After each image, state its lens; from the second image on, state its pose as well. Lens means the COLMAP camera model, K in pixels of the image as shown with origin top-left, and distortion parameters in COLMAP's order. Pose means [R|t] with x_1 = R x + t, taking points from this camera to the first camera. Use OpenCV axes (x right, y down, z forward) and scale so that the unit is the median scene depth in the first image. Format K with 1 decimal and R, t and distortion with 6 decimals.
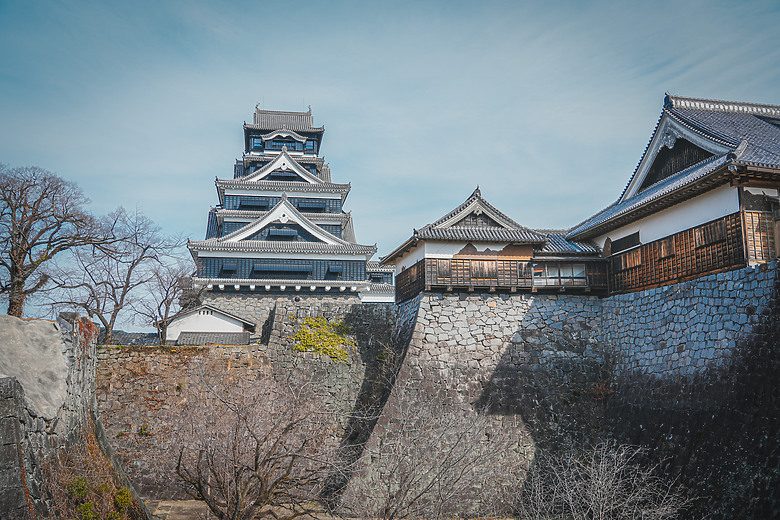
lens RADIAL K [[743.3, 0, 390.0], [0, 743.3, 260.0], [0, 0, 1]] dist [0.040072, 0.000426]
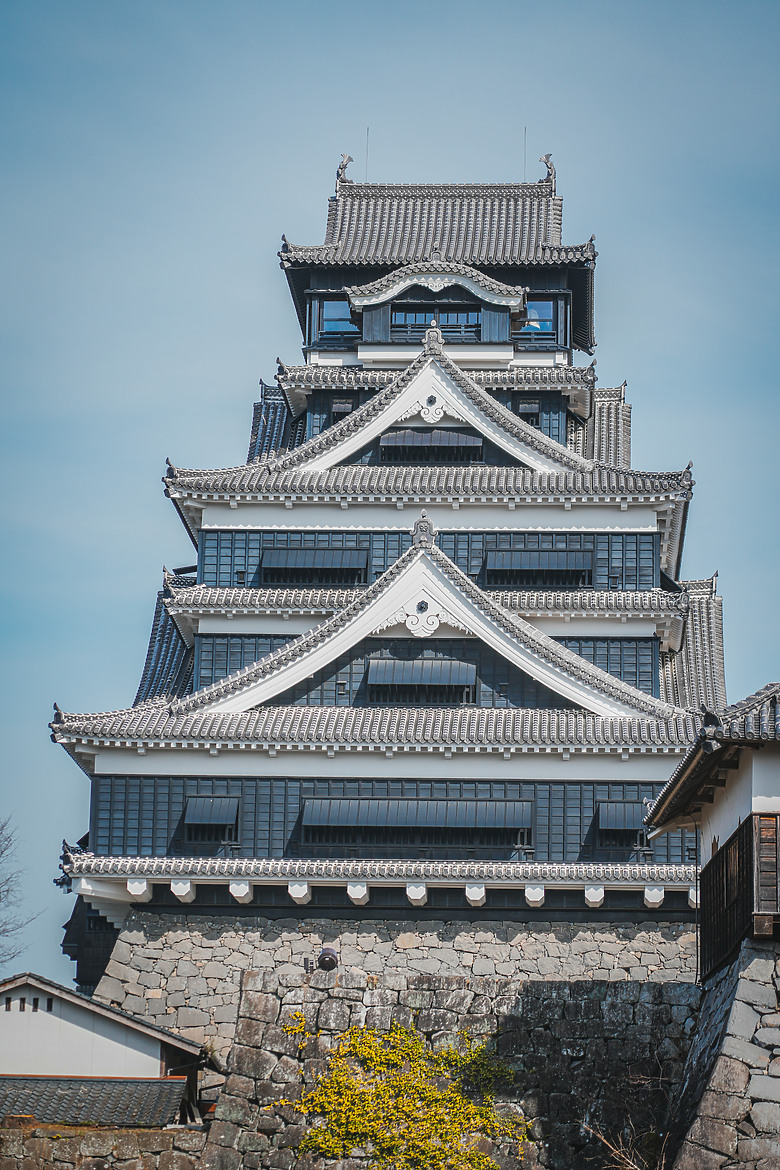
lens RADIAL K [[3349.2, 0, 390.0], [0, 3349.2, 585.0], [0, 0, 1]] dist [-0.052281, 0.292811]
pose [[0.972655, -0.020509, -0.231349, 0.110382], [0.011208, 0.999078, -0.041449, -0.020099], [0.231986, 0.037722, 0.971987, -0.109716]]
